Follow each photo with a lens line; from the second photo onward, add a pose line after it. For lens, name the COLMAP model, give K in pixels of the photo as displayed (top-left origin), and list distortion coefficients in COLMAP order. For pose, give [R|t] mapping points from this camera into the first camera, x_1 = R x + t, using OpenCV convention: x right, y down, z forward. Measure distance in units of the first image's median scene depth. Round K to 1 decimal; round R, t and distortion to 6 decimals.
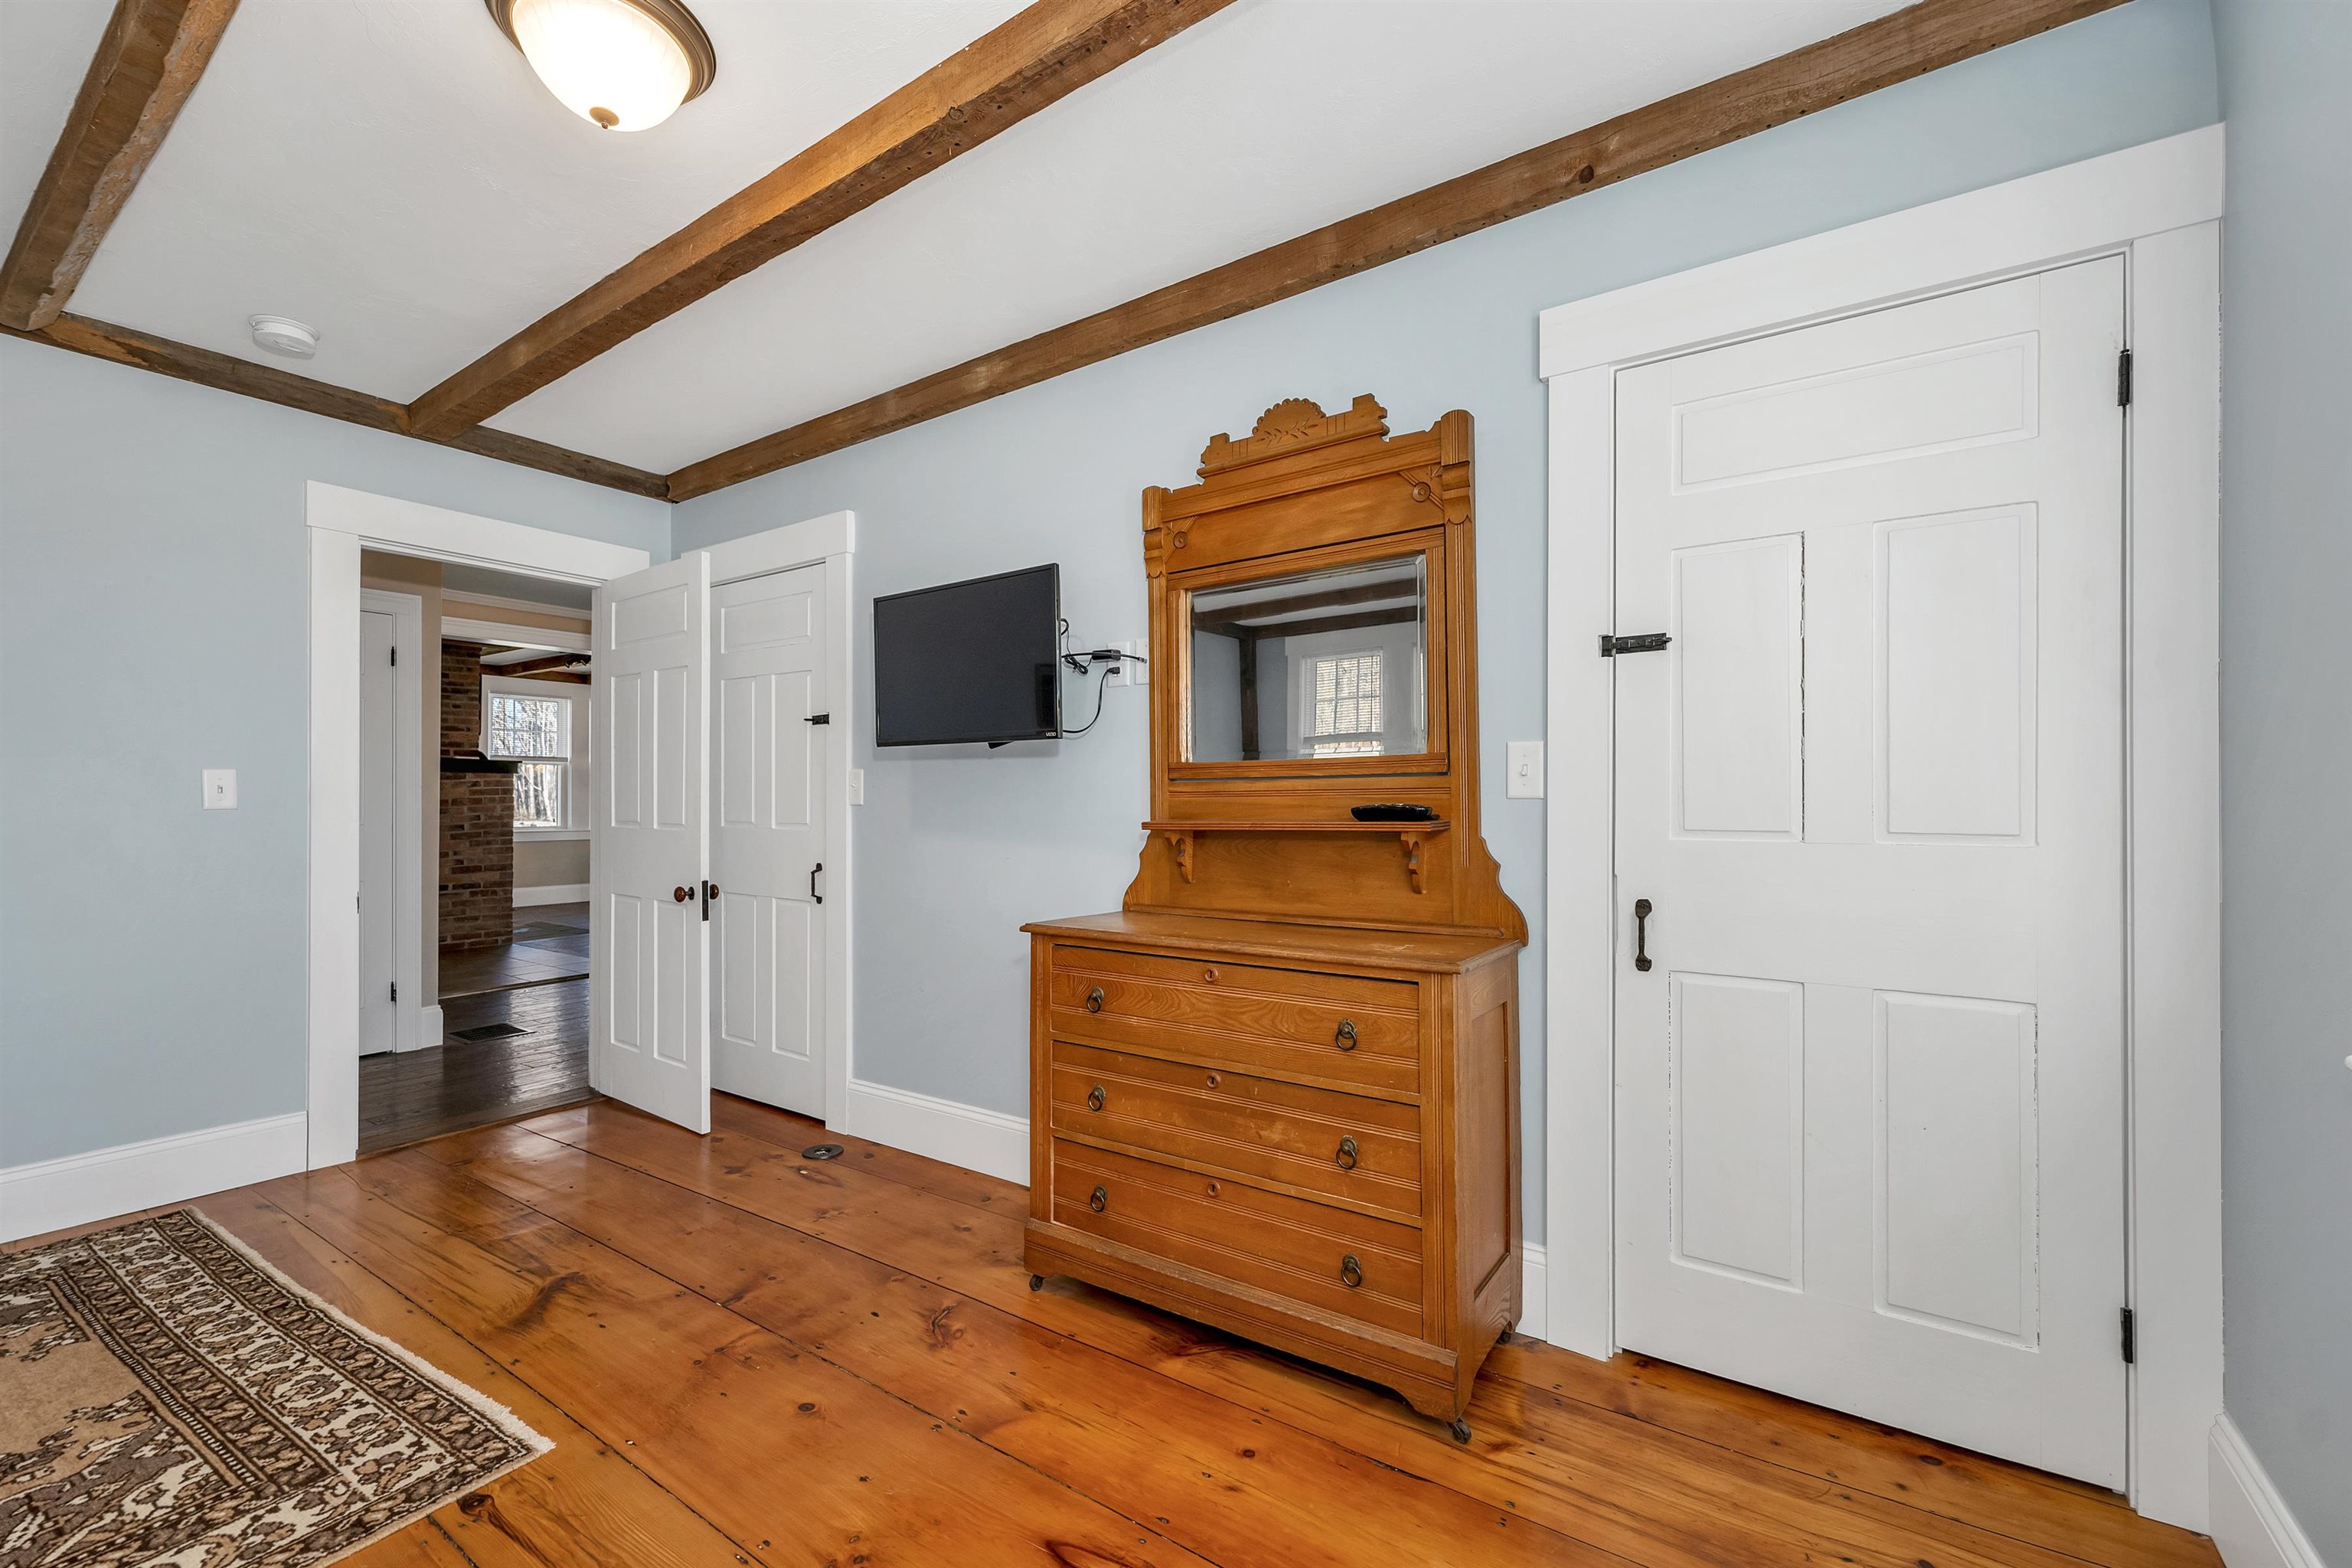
lens RADIAL K [[963.4, 0, 1150.7], [0, 963.4, 800.4], [0, 0, 1]] dist [0.001418, 0.000114]
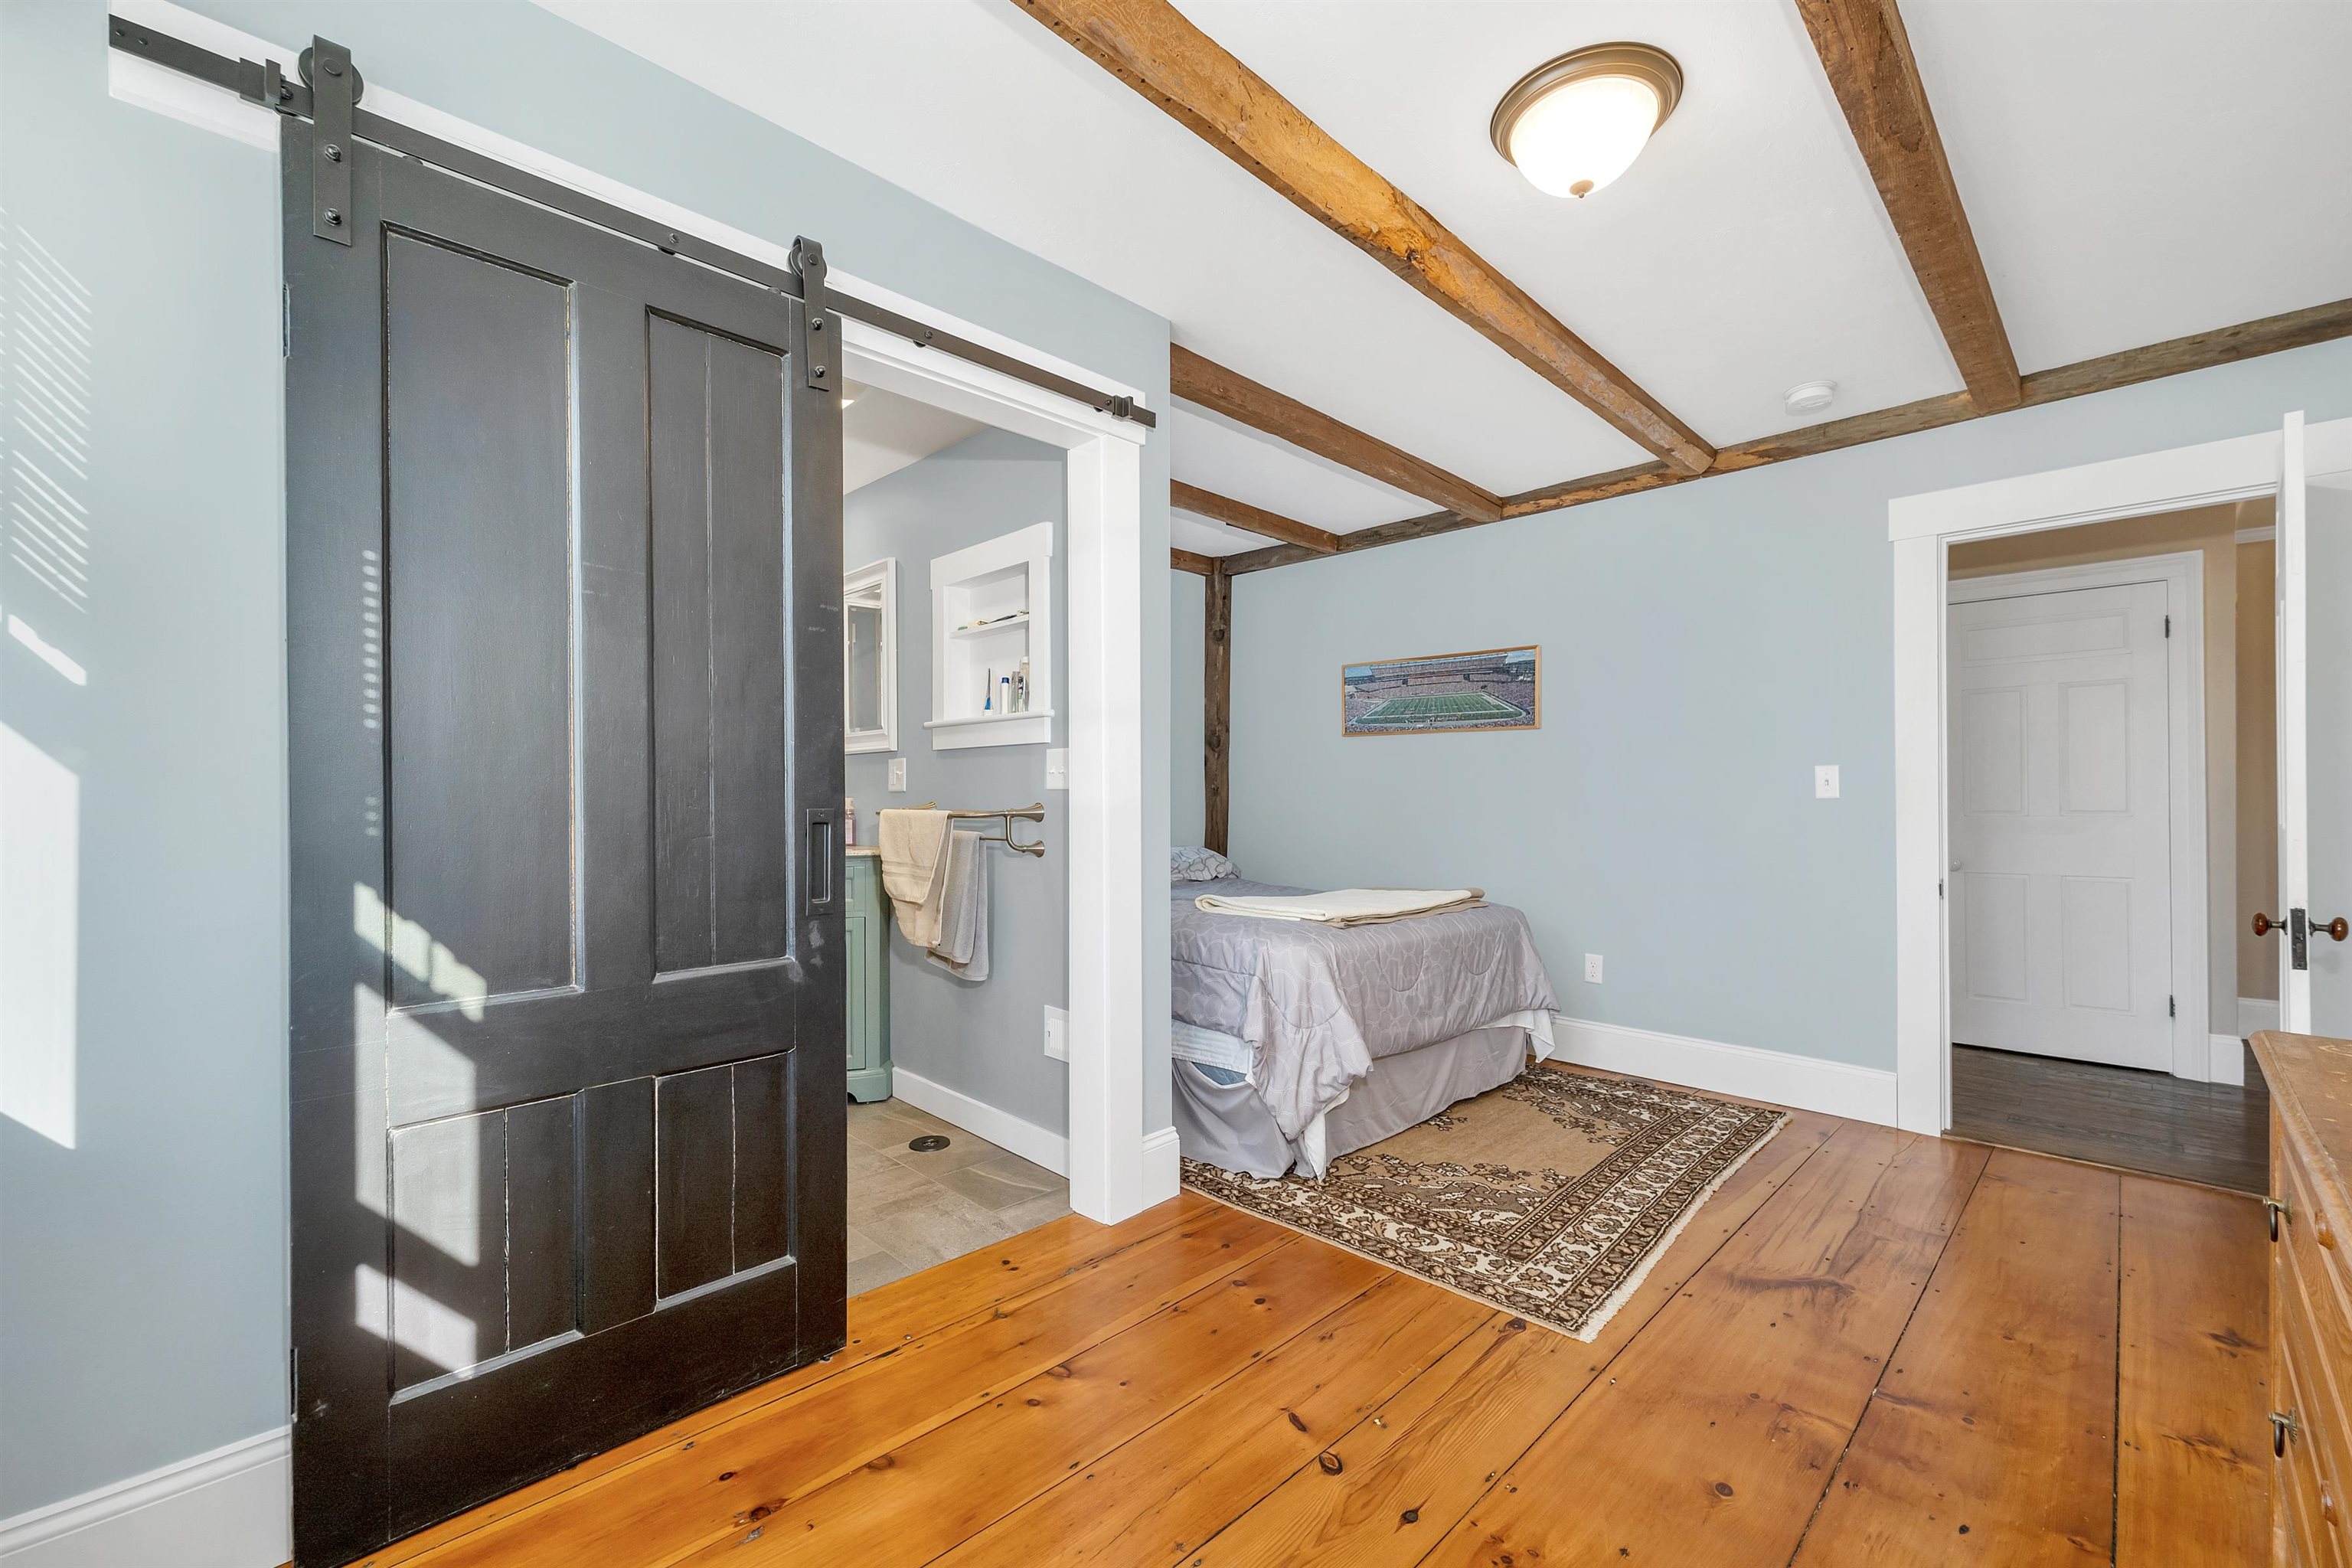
lens RADIAL K [[962.6, 0, 1207.0], [0, 962.6, 799.5], [0, 0, 1]] dist [0.001627, 0.000038]
pose [[-0.150392, 0.003666, -0.988620, 0.504828], [0.007067, 0.999972, 0.002633, 0.001552], [0.988601, -0.006590, -0.150413, 0.596740]]
